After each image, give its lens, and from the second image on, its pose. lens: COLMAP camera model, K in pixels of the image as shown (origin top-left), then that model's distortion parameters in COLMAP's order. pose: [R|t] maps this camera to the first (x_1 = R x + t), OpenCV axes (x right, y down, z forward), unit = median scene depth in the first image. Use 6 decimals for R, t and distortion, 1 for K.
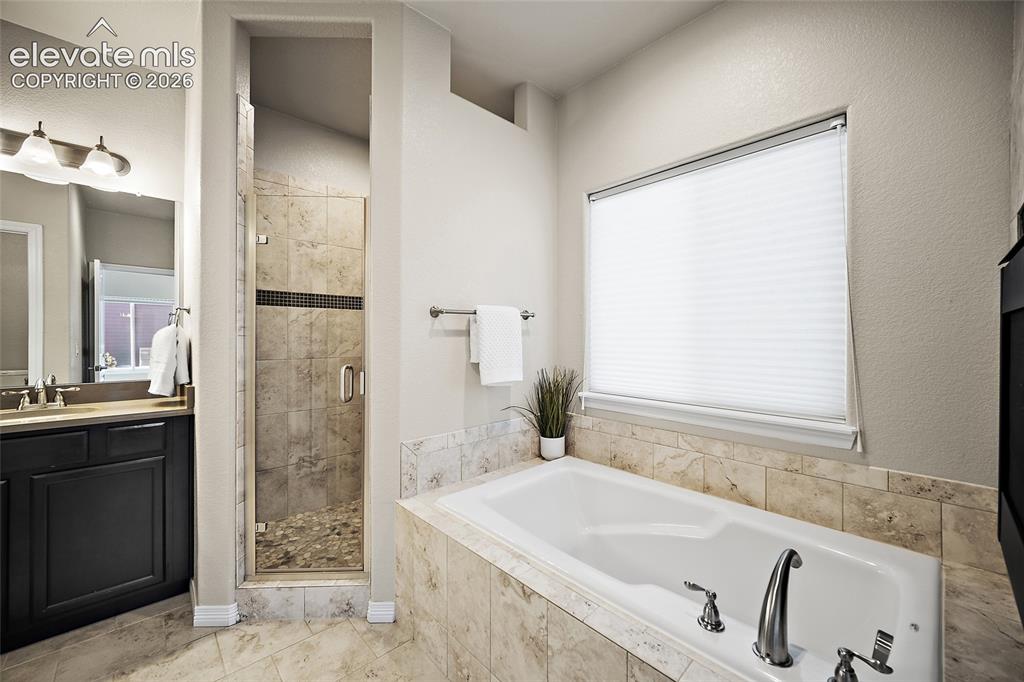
lens RADIAL K [[399.8, 0, 514.6], [0, 399.8, 336.5], [0, 0, 1]] dist [-0.003064, 0.000693]
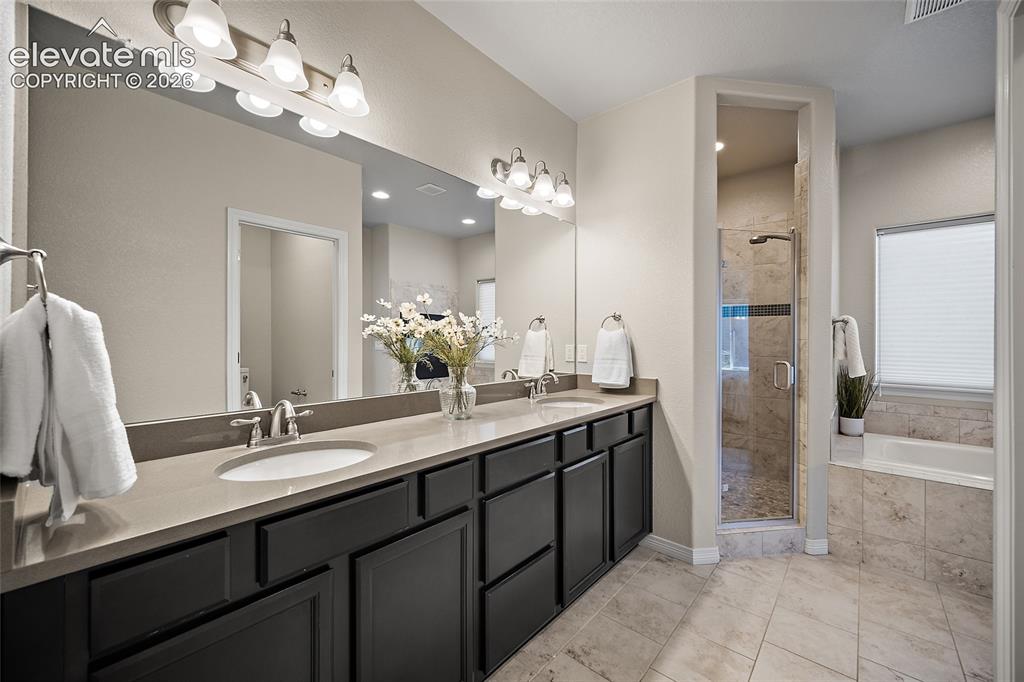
lens RADIAL K [[399.8, 0, 535.7], [0, 399.8, 337.1], [0, 0, 1]] dist [-0.003064, 0.000693]
pose [[0.994119, 0.005902, 0.108130, -1.270462], [-0.005868, 0.999983, -0.000634, -0.001826], [-0.108132, -0.000004, 0.994137, -0.195666]]
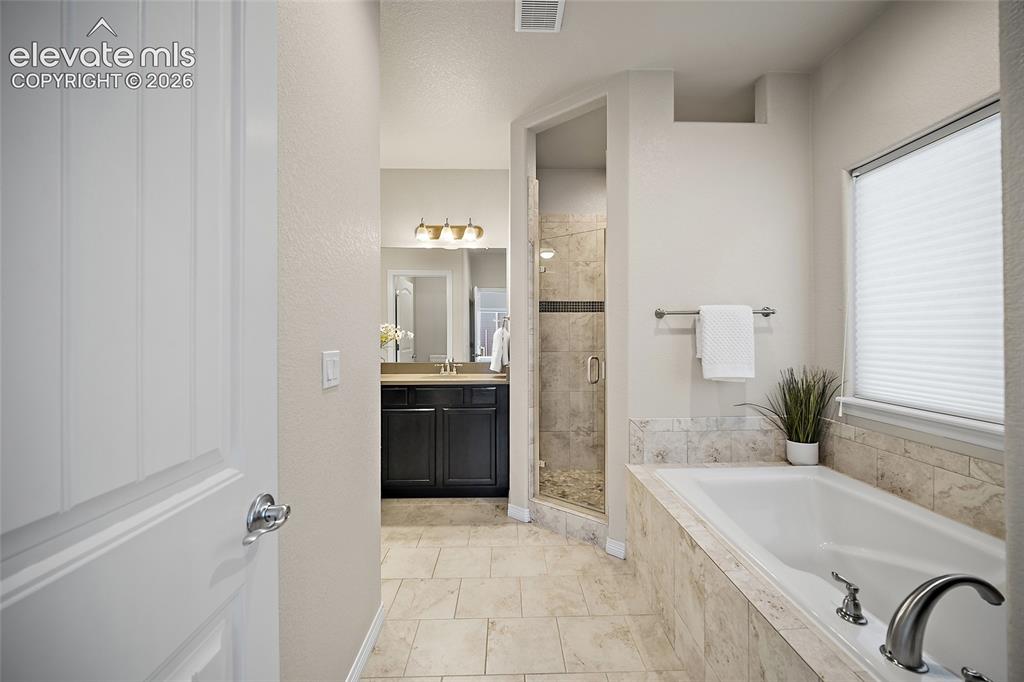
lens RADIAL K [[399.8, 0, 521.7], [0, 399.8, 334.0], [0, 0, 1]] dist [-0.003064, 0.000693]
pose [[0.754883, -0.004444, -0.655845, 0.257204], [0.003787, 0.999990, -0.002418, 0.000302], [0.655849, -0.000658, 0.754892, -0.154059]]
